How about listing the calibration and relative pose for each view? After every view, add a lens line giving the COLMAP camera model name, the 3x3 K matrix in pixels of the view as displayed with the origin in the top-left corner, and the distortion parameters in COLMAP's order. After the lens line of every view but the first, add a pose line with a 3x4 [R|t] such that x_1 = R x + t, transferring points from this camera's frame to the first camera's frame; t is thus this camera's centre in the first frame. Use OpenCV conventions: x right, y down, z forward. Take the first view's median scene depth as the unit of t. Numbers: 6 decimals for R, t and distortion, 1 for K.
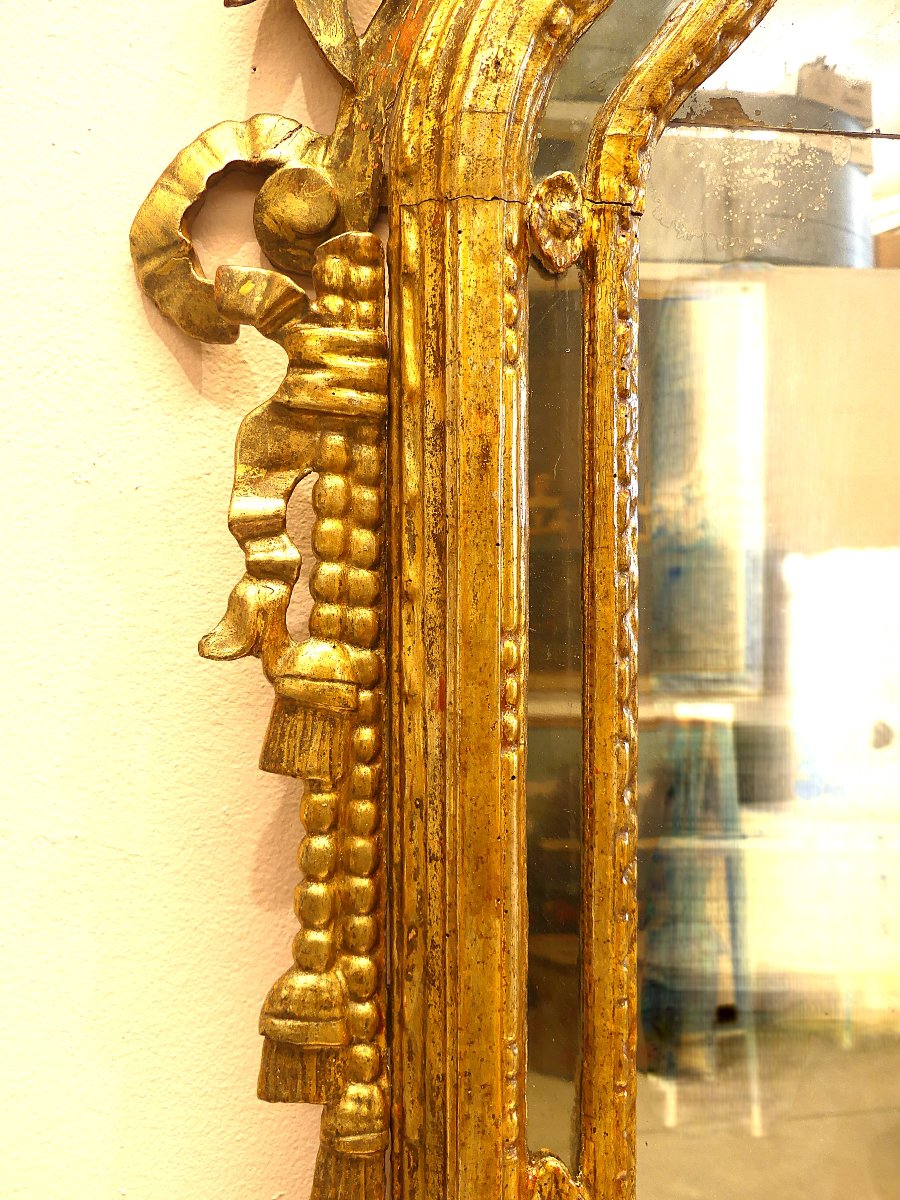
lens RADIAL K [[1246.8, 0, 450.0], [0, 1246.8, 600.0], [0, 0, 1]] dist [-0.027160, 0.027394]
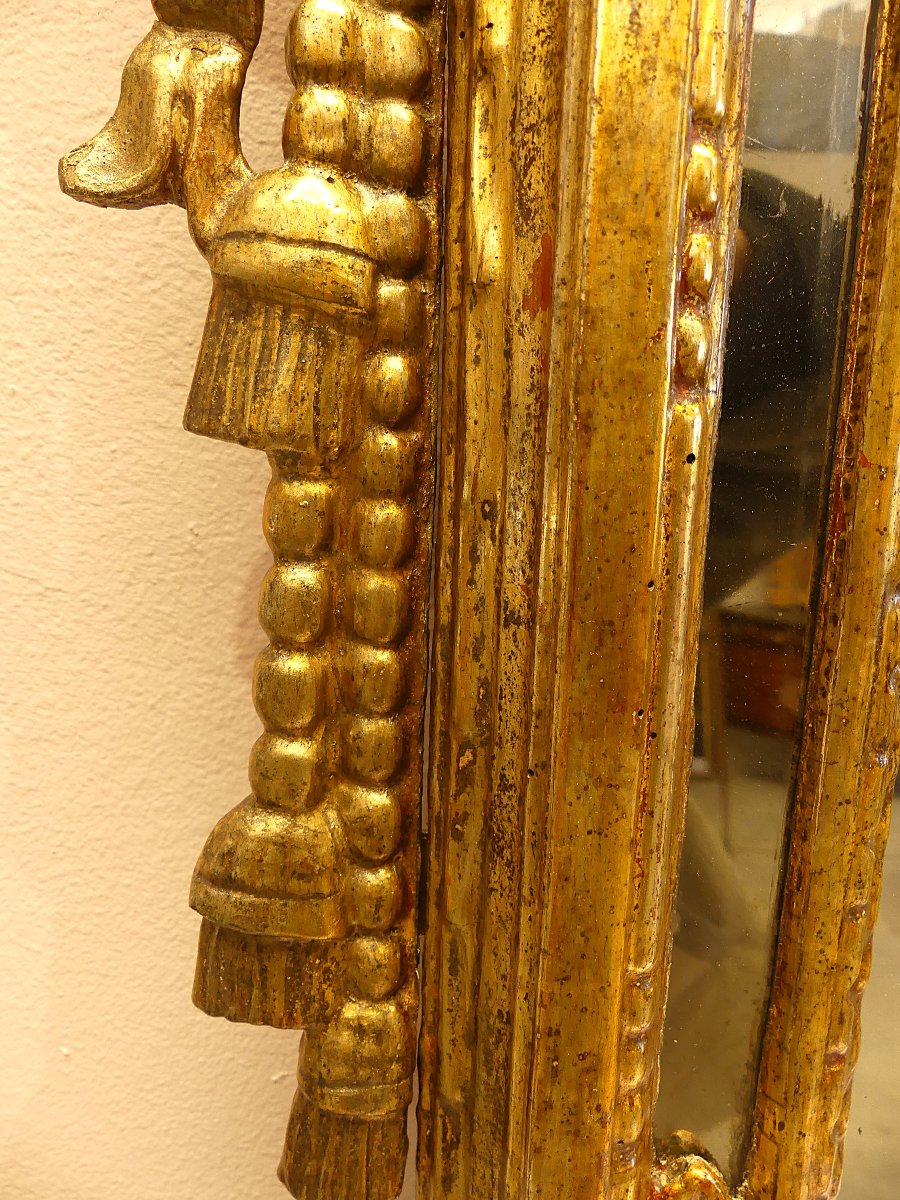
lens RADIAL K [[872.1, 0, 450.0], [0, 872.1, 600.0], [0, 0, 1]] dist [-0.056880, 0.034160]
pose [[0.989428, 0.059346, -0.132329, 0.007846], [-0.036657, 0.985150, 0.167735, 0.140555], [0.140319, -0.161111, 0.976910, 0.649392]]
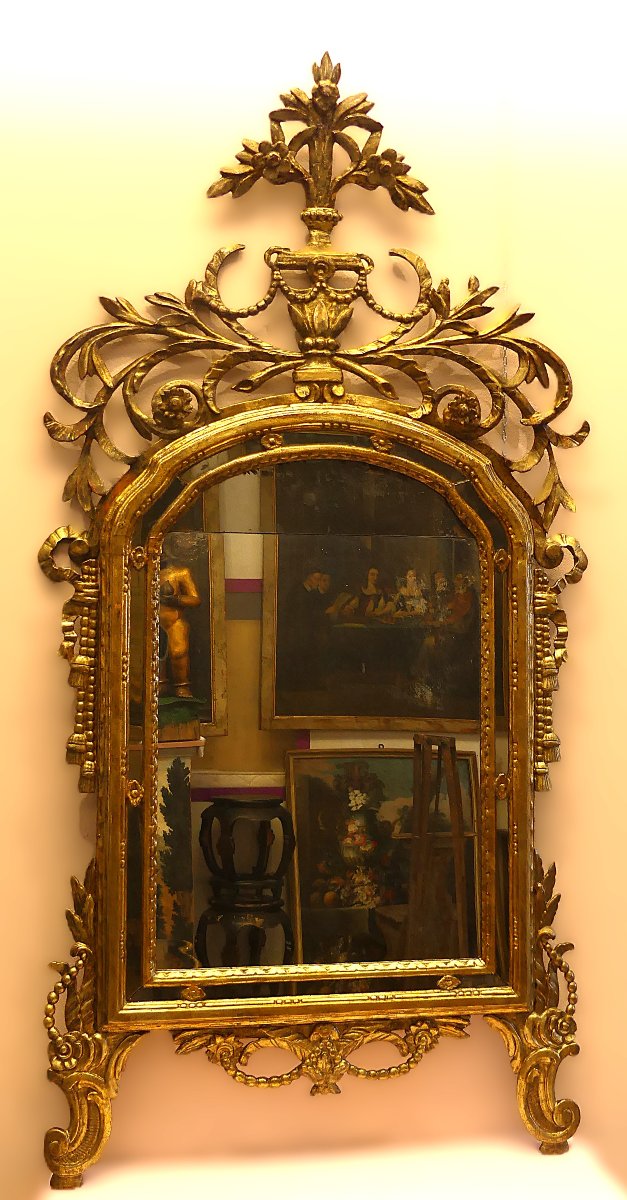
lens RADIAL K [[1231.9, 0, 369.5], [0, 1231.9, 602.2], [0, 0, 1]] dist [-0.047940, 0.007142]
pose [[0.998920, 0.012336, 0.044802, 0.685559], [-0.010851, 0.999388, -0.033246, -0.020439], [-0.045185, 0.032724, 0.998443, -3.224772]]
